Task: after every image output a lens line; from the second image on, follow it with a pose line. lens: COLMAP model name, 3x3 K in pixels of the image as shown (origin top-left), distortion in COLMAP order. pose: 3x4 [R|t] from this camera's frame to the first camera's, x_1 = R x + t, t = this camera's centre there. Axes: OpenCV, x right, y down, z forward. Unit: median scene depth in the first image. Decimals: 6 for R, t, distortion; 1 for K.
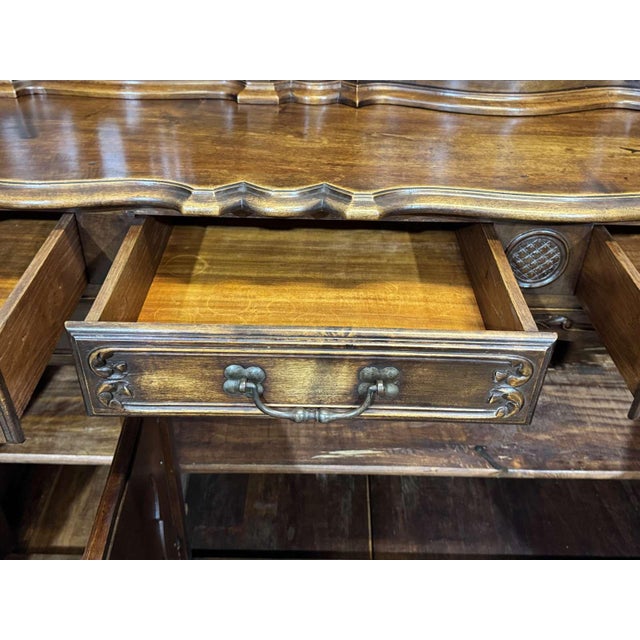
lens RADIAL K [[639.7, 0, 315.7], [0, 639.7, 307.8], [0, 0, 1]] dist [0.065589, 0.000000]
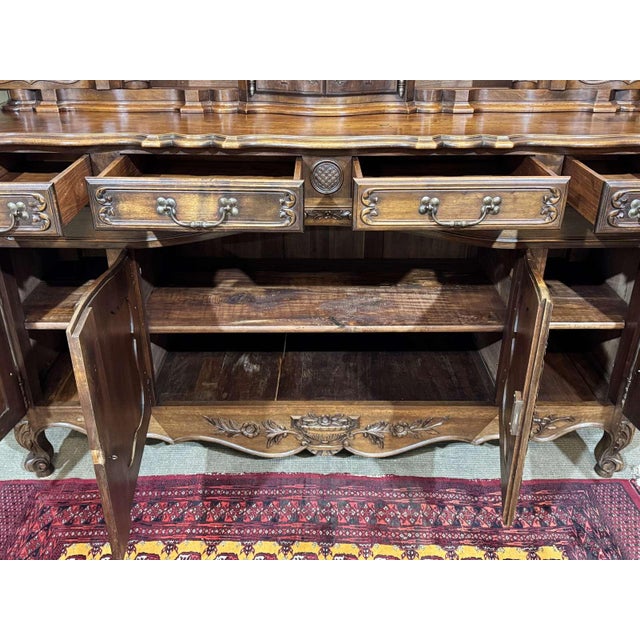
lens RADIAL K [[639.7, 0, 331.1], [0, 639.7, 330.3], [0, 0, 1]] dist [0.065589, 0.000000]
pose [[0.999782, -0.018447, 0.009802, 0.273117], [0.019612, 0.990467, -0.136348, 0.546397], [-0.007194, 0.136510, 0.990613, -0.727811]]
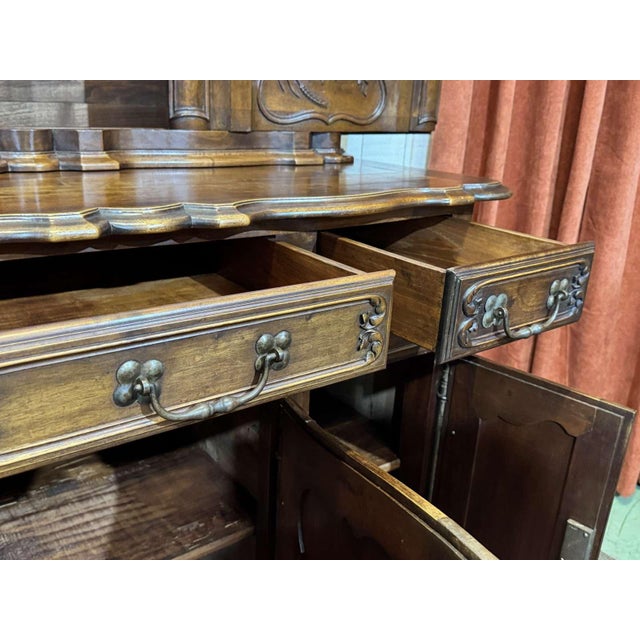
lens RADIAL K [[639.7, 0, 300.1], [0, 639.7, 323.4], [0, 0, 1]] dist [0.065589, 0.000000]
pose [[0.806309, -0.184102, 0.562114, 0.318371], [0.318646, 0.935839, -0.150569, 0.163455], [-0.498328, 0.300520, 0.813238, 0.107780]]
